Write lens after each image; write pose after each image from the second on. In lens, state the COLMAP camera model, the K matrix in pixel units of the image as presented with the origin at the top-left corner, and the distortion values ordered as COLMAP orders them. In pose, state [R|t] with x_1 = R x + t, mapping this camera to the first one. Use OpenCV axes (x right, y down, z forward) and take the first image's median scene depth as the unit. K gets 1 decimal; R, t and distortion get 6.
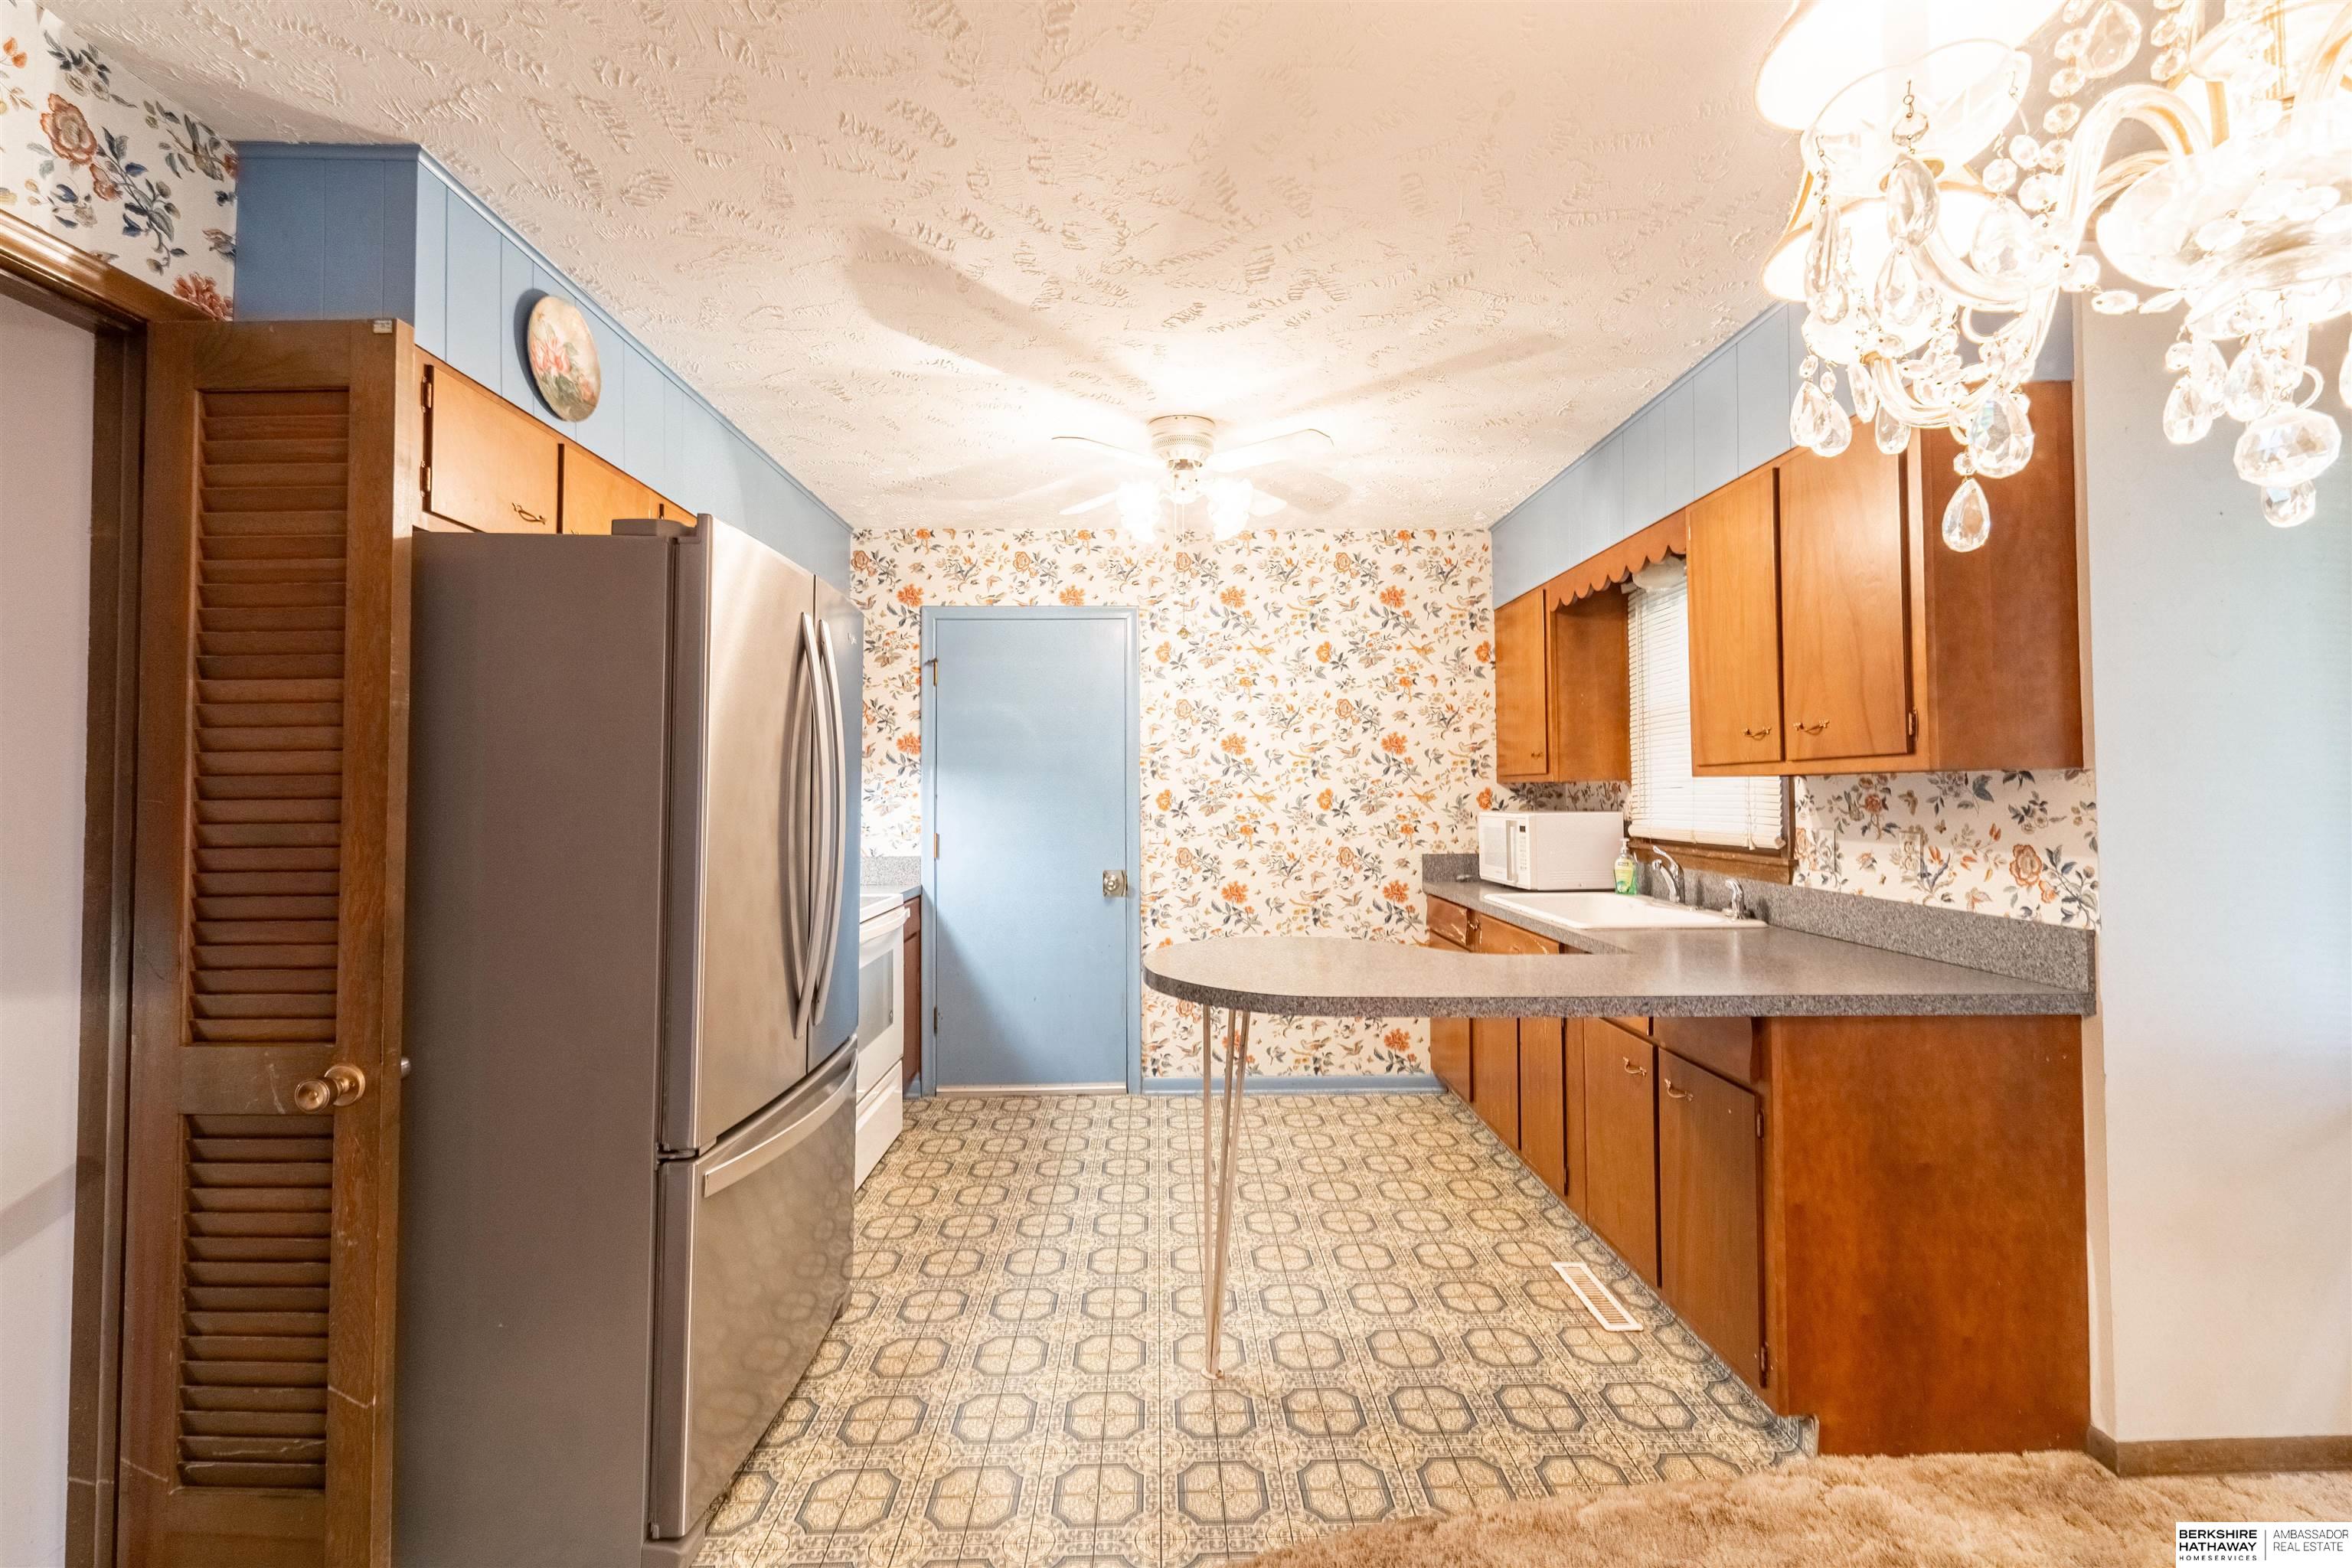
lens RADIAL K [[989.3, 0, 1182.9], [0, 989.3, 771.6], [0, 0, 1]] dist [0.007980, -0.001468]
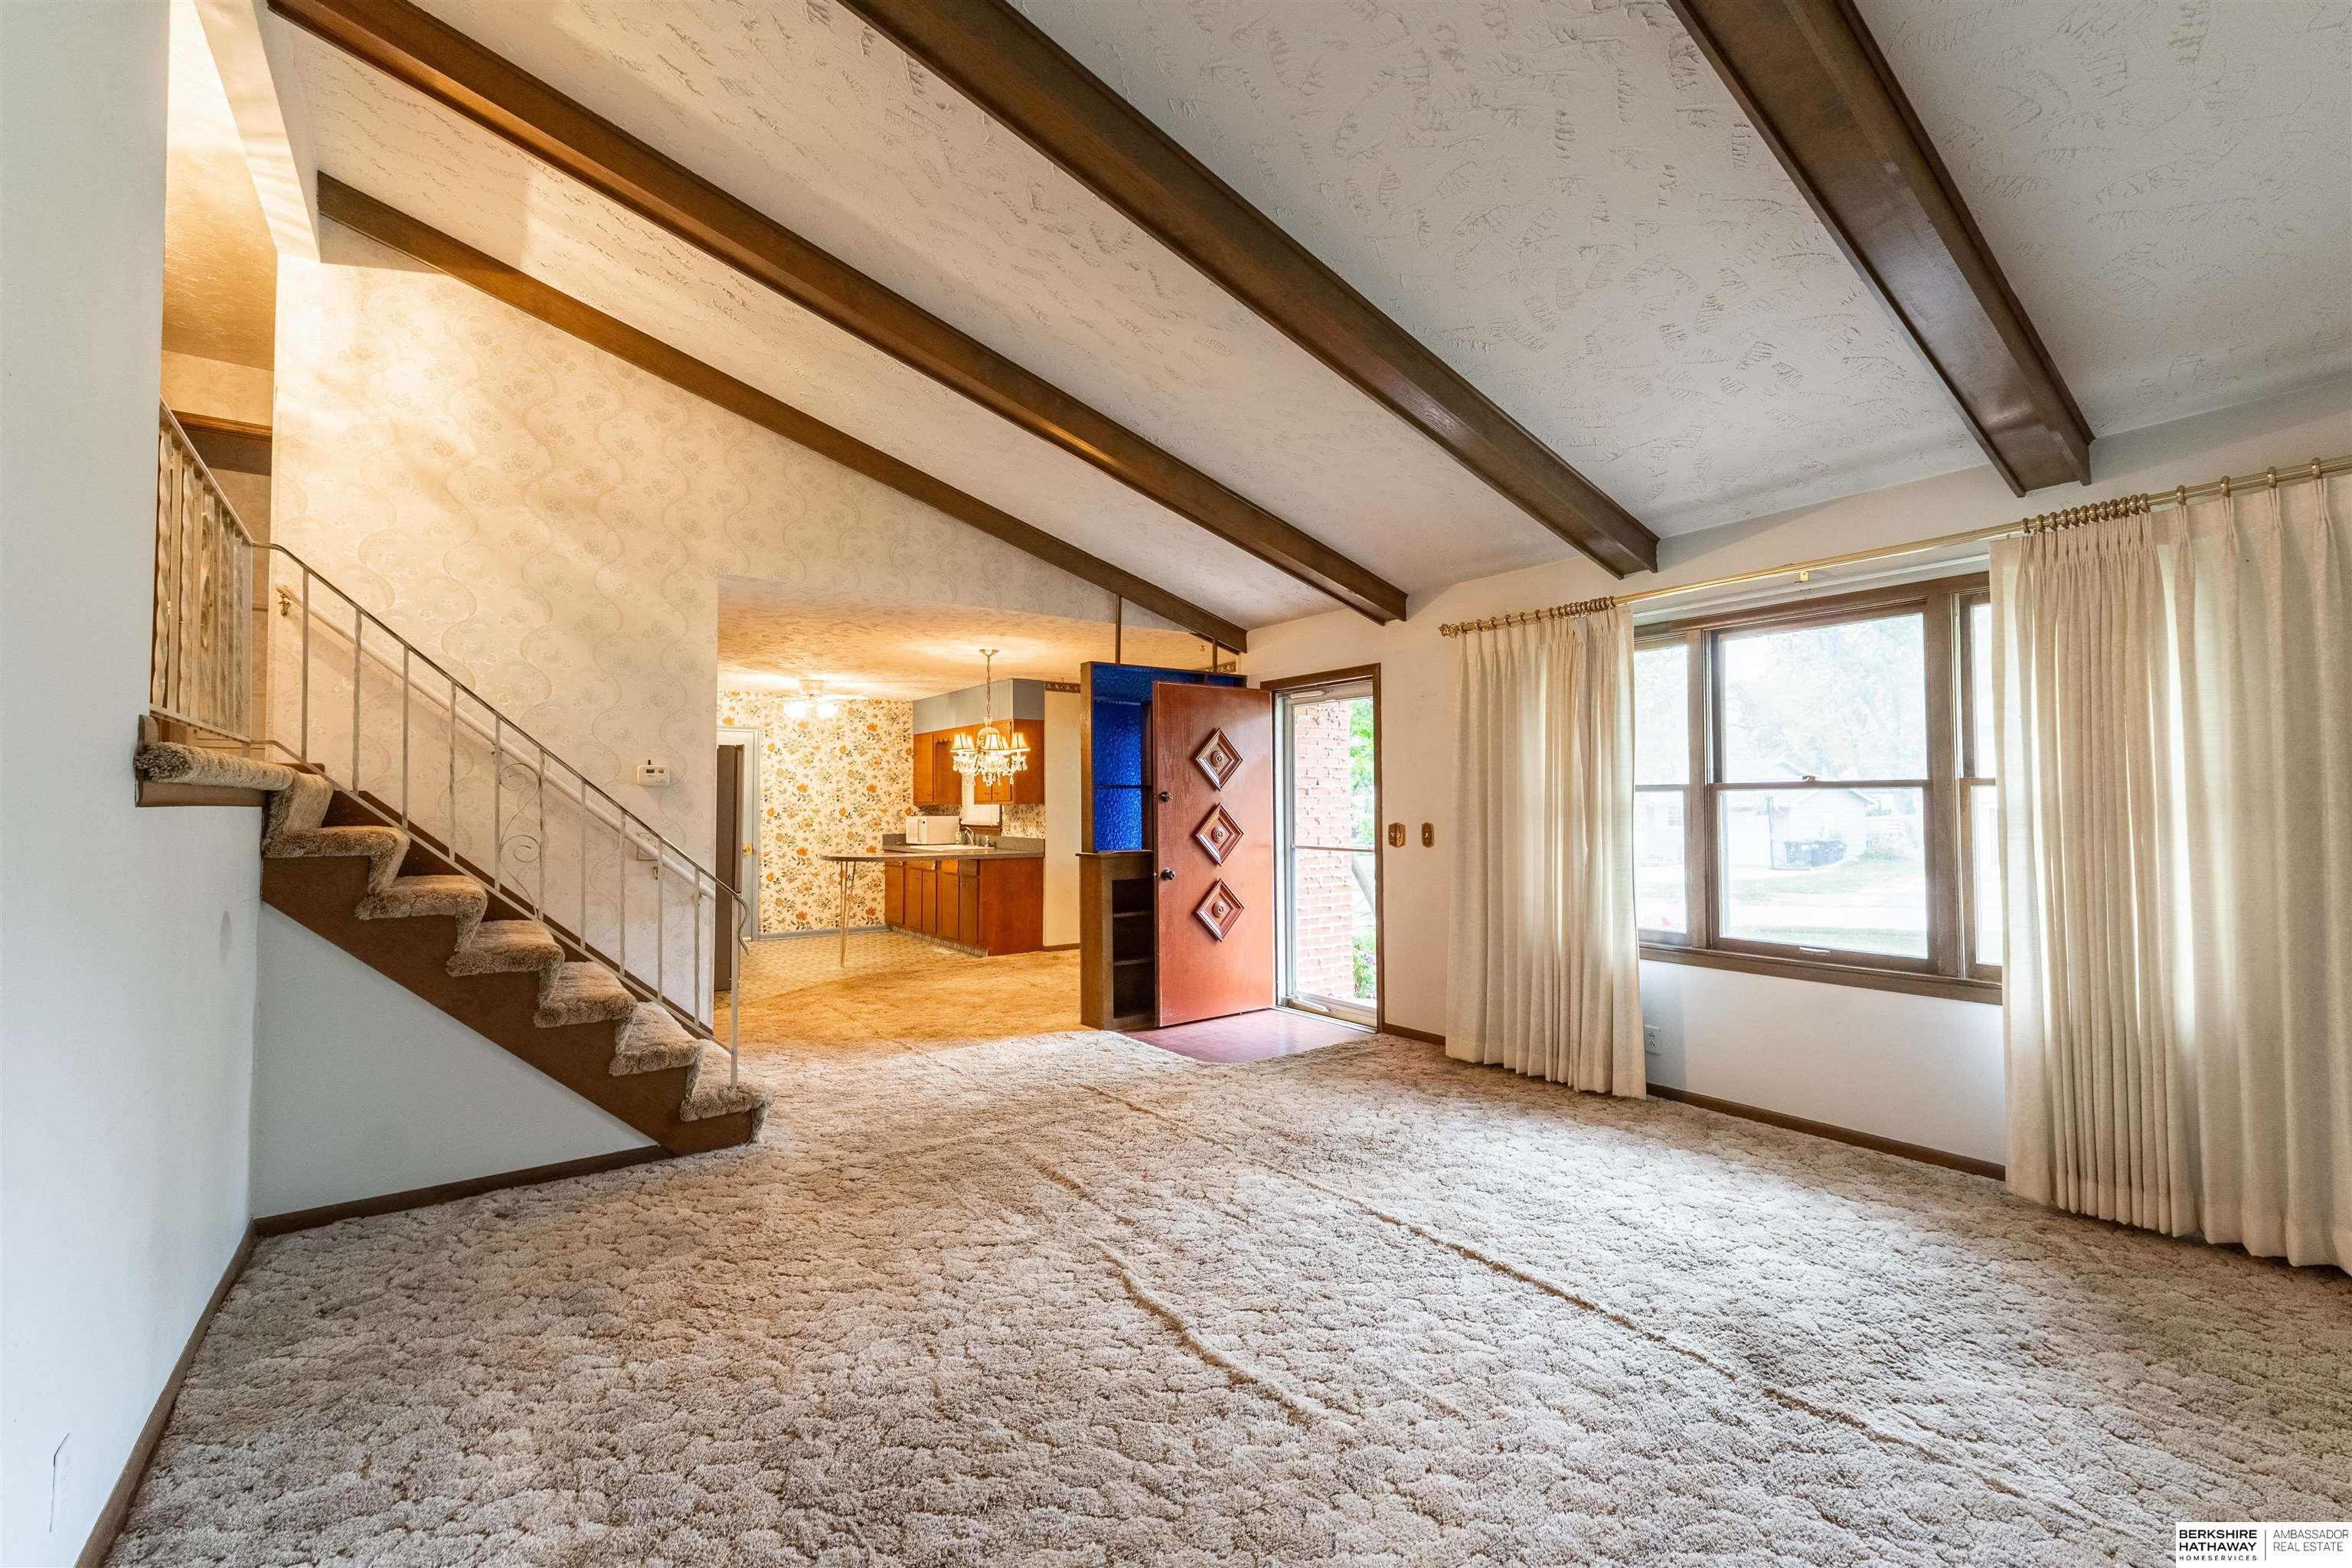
lens RADIAL K [[1005.4, 0, 1187.5], [0, 1005.4, 777.7], [0, 0, 1]] dist [0.000535, 0.000005]
pose [[0.824878, 0.017263, 0.565047, -0.848952], [-0.013501, 0.999850, -0.010838, -0.060941], [-0.565150, 0.001312, 0.824987, -2.302086]]
